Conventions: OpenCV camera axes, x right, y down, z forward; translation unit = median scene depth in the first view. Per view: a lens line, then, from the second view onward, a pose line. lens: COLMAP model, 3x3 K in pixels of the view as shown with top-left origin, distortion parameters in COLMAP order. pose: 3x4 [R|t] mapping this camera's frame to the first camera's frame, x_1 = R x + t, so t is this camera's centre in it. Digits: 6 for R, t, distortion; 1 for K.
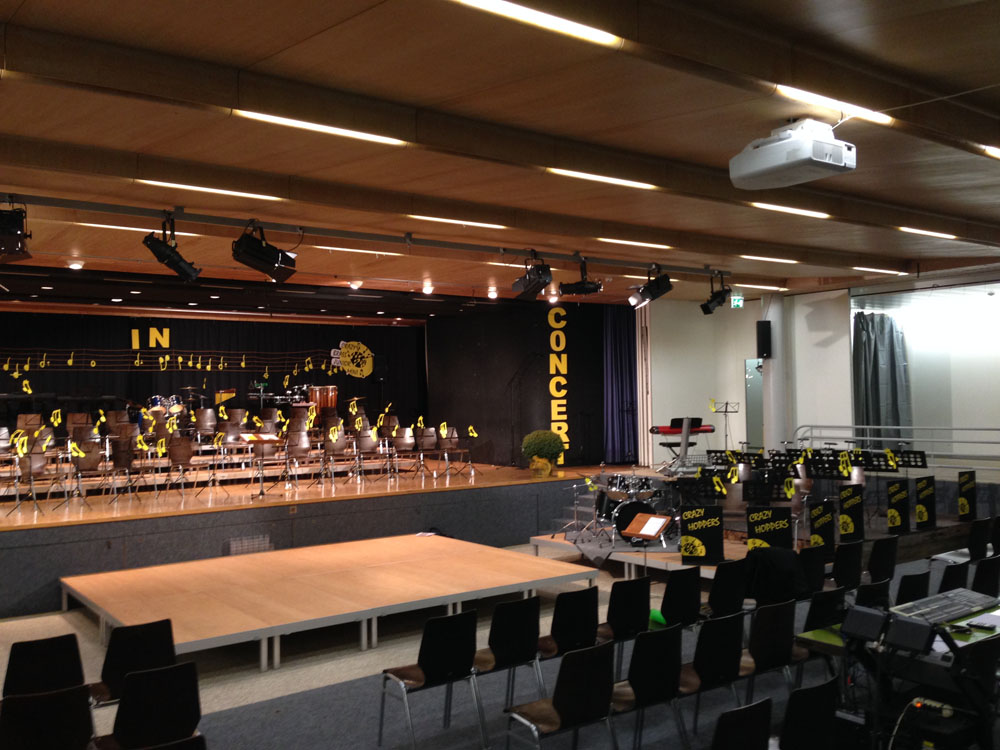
lens RADIAL K [[905.1, 0, 510.9], [0, 905.1, 378.4], [0, 0, 1]] dist [0.076036, -0.053337]
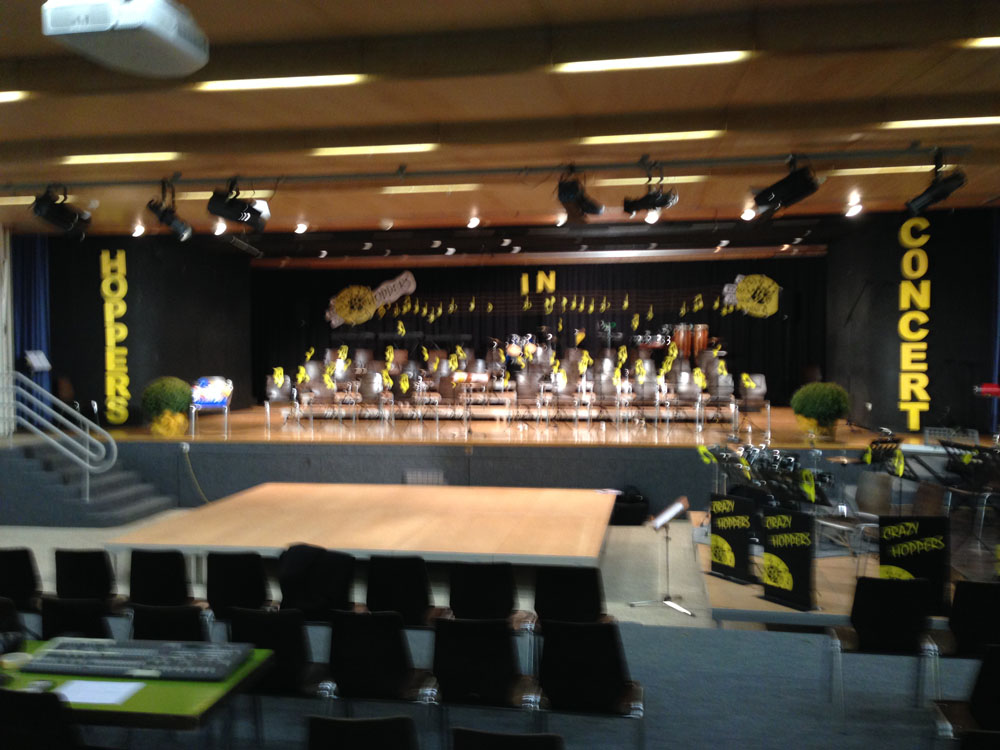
lens RADIAL K [[905.1, 0, 507.7], [0, 905.1, 375.3], [0, 0, 1]] dist [0.076036, -0.053337]
pose [[0.689057, 0.036152, -0.723805, 0.386138], [0.011538, 0.998081, 0.060835, 0.000068], [0.724615, -0.050270, 0.687318, 0.250008]]
